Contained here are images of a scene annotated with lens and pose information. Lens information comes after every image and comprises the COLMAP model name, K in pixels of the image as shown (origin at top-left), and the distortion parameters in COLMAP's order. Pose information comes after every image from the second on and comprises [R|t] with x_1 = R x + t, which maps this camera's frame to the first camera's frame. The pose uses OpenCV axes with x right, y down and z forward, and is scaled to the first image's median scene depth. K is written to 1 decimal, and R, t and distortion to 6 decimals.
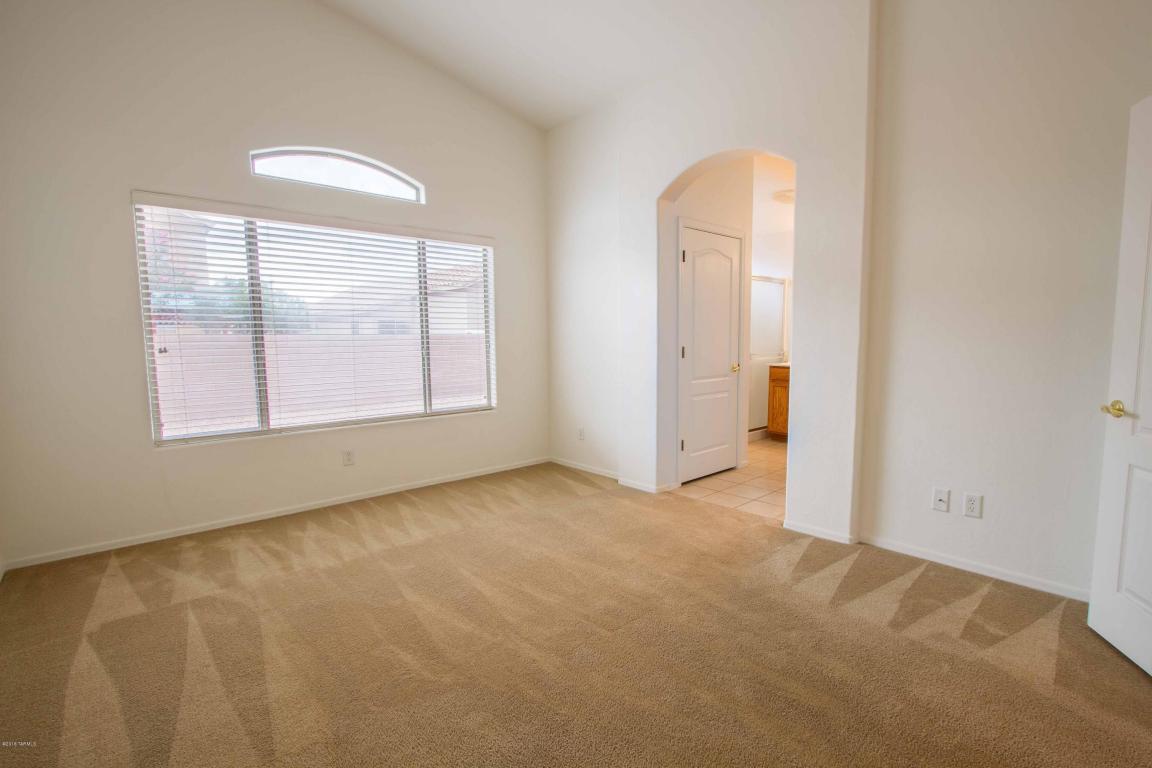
lens RADIAL K [[546.0, 0, 575.6], [0, 546.0, 384.7], [0, 0, 1]] dist [-0.013180, 0.000476]
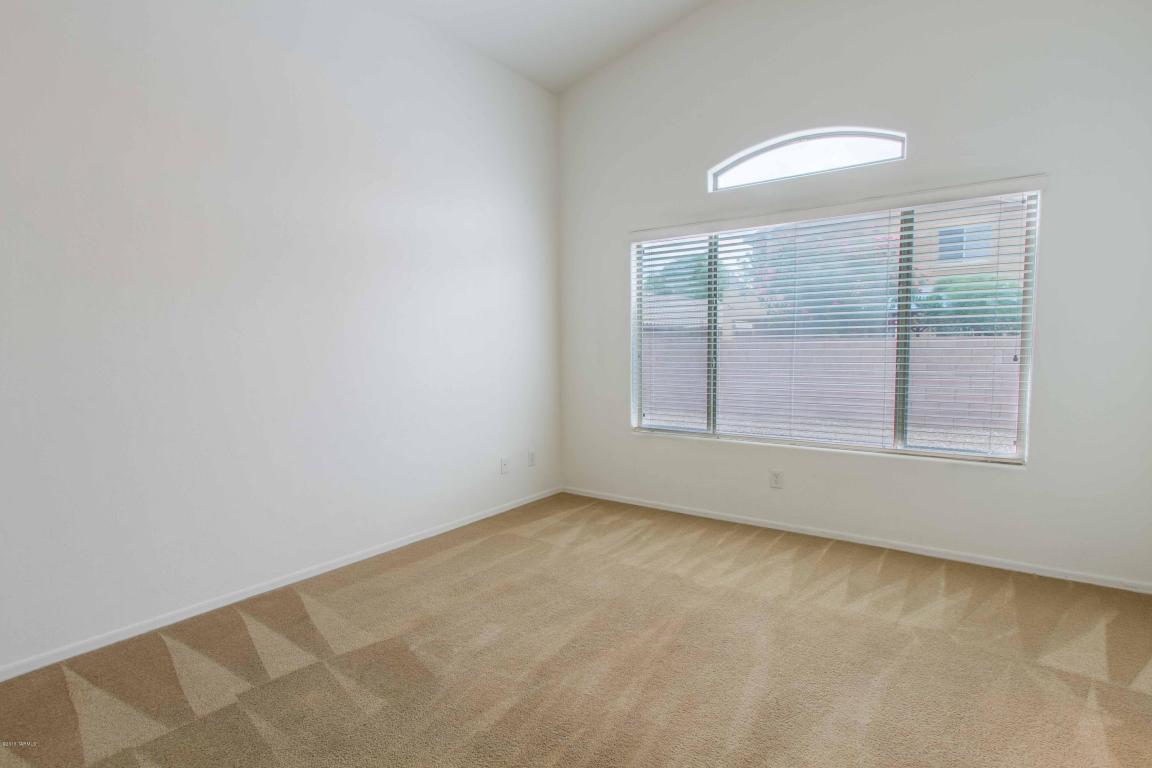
lens RADIAL K [[587.8, 0, 571.8], [0, 587.8, 383.5], [0, 0, 1]] dist [-0.004850, -0.000890]
pose [[0.198745, 0.069674, -0.977571, 0.506707], [-0.071939, 0.995816, 0.056348, -0.060103], [0.977407, 0.059127, 0.202926, 0.531379]]
